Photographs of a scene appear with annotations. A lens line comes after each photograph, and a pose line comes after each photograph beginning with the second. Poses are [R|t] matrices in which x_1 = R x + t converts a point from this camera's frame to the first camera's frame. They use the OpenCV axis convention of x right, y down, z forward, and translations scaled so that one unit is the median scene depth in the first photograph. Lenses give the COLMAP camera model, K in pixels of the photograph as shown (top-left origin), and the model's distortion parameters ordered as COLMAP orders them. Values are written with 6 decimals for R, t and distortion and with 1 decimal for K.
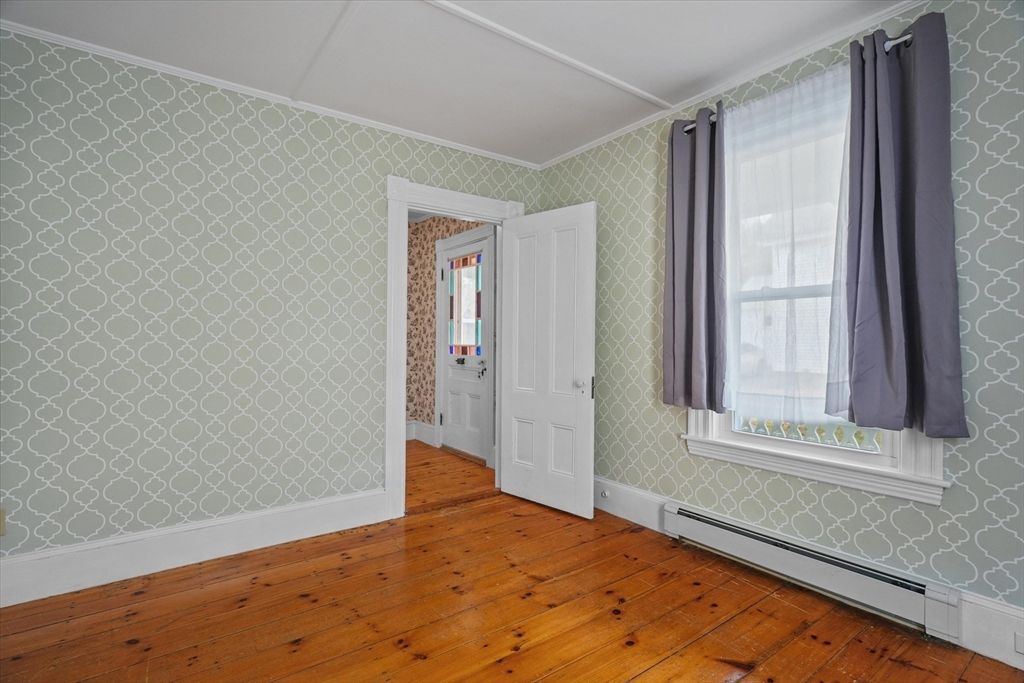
lens RADIAL K [[496.4, 0, 511.8], [0, 496.4, 338.2], [0, 0, 1]] dist [0.002227, -0.000475]
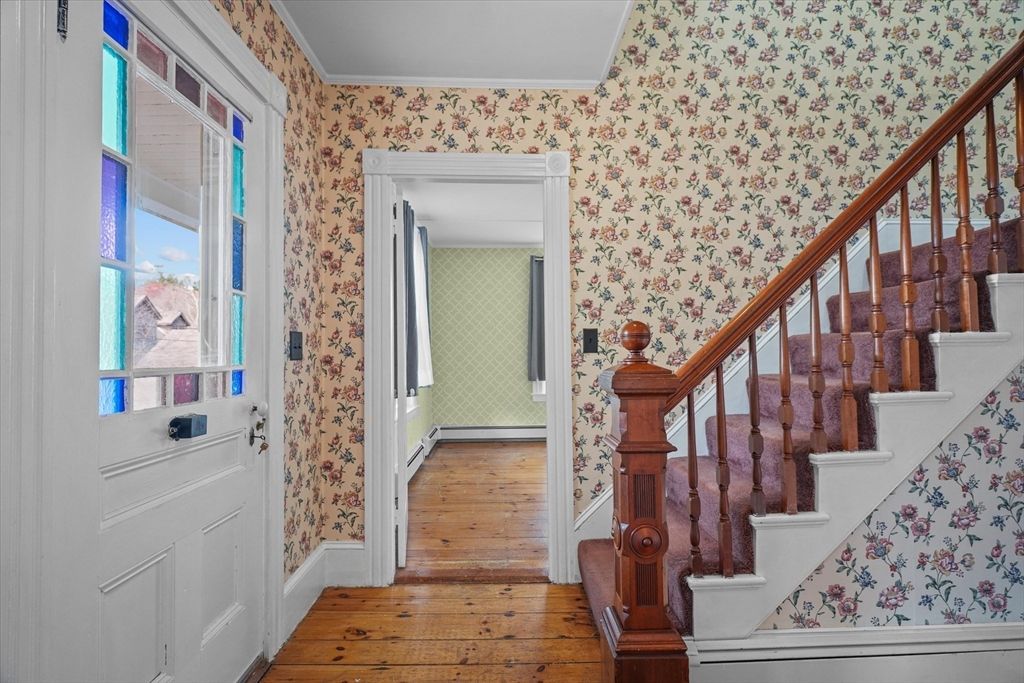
lens RADIAL K [[496.4, 0, 511.0], [0, 496.4, 342.7], [0, 0, 1]] dist [0.002227, -0.000475]
pose [[-0.823006, 0.012910, 0.567885, -0.431466], [0.000674, 0.999763, -0.021750, 0.005558], [-0.568032, -0.017517, -0.822820, 1.181999]]
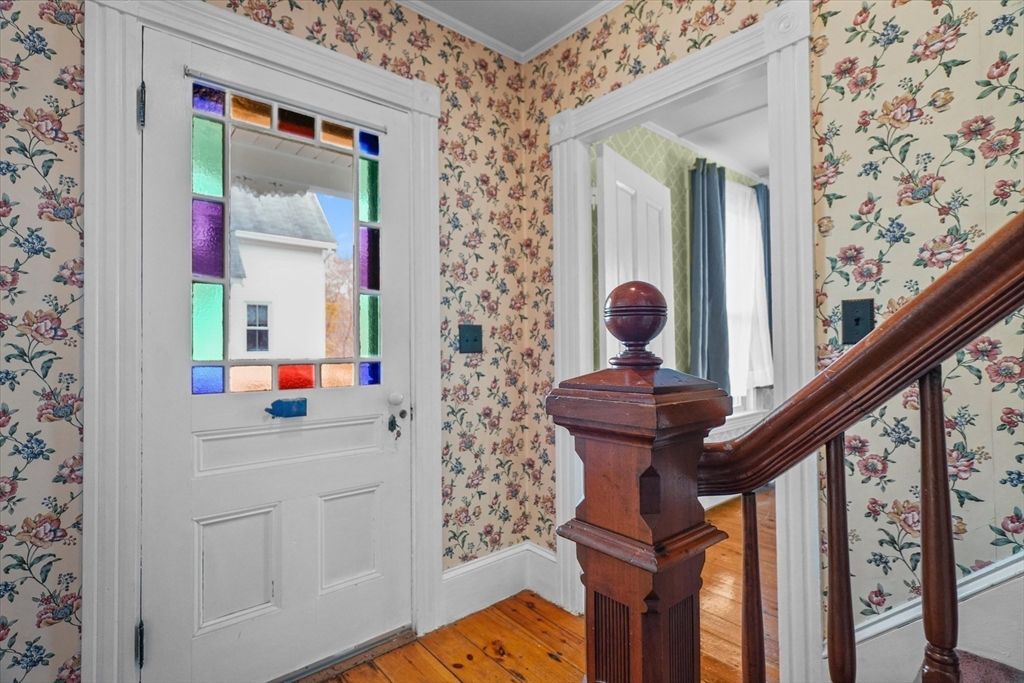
lens RADIAL K [[496.4, 0, 510.6], [0, 496.4, 341.8], [0, 0, 1]] dist [0.002227, -0.000475]
pose [[-0.073382, 0.007785, 0.997274, -0.471385], [0.003533, 0.999965, -0.007546, 0.004819], [-0.997298, 0.002970, -0.073407, 0.920638]]
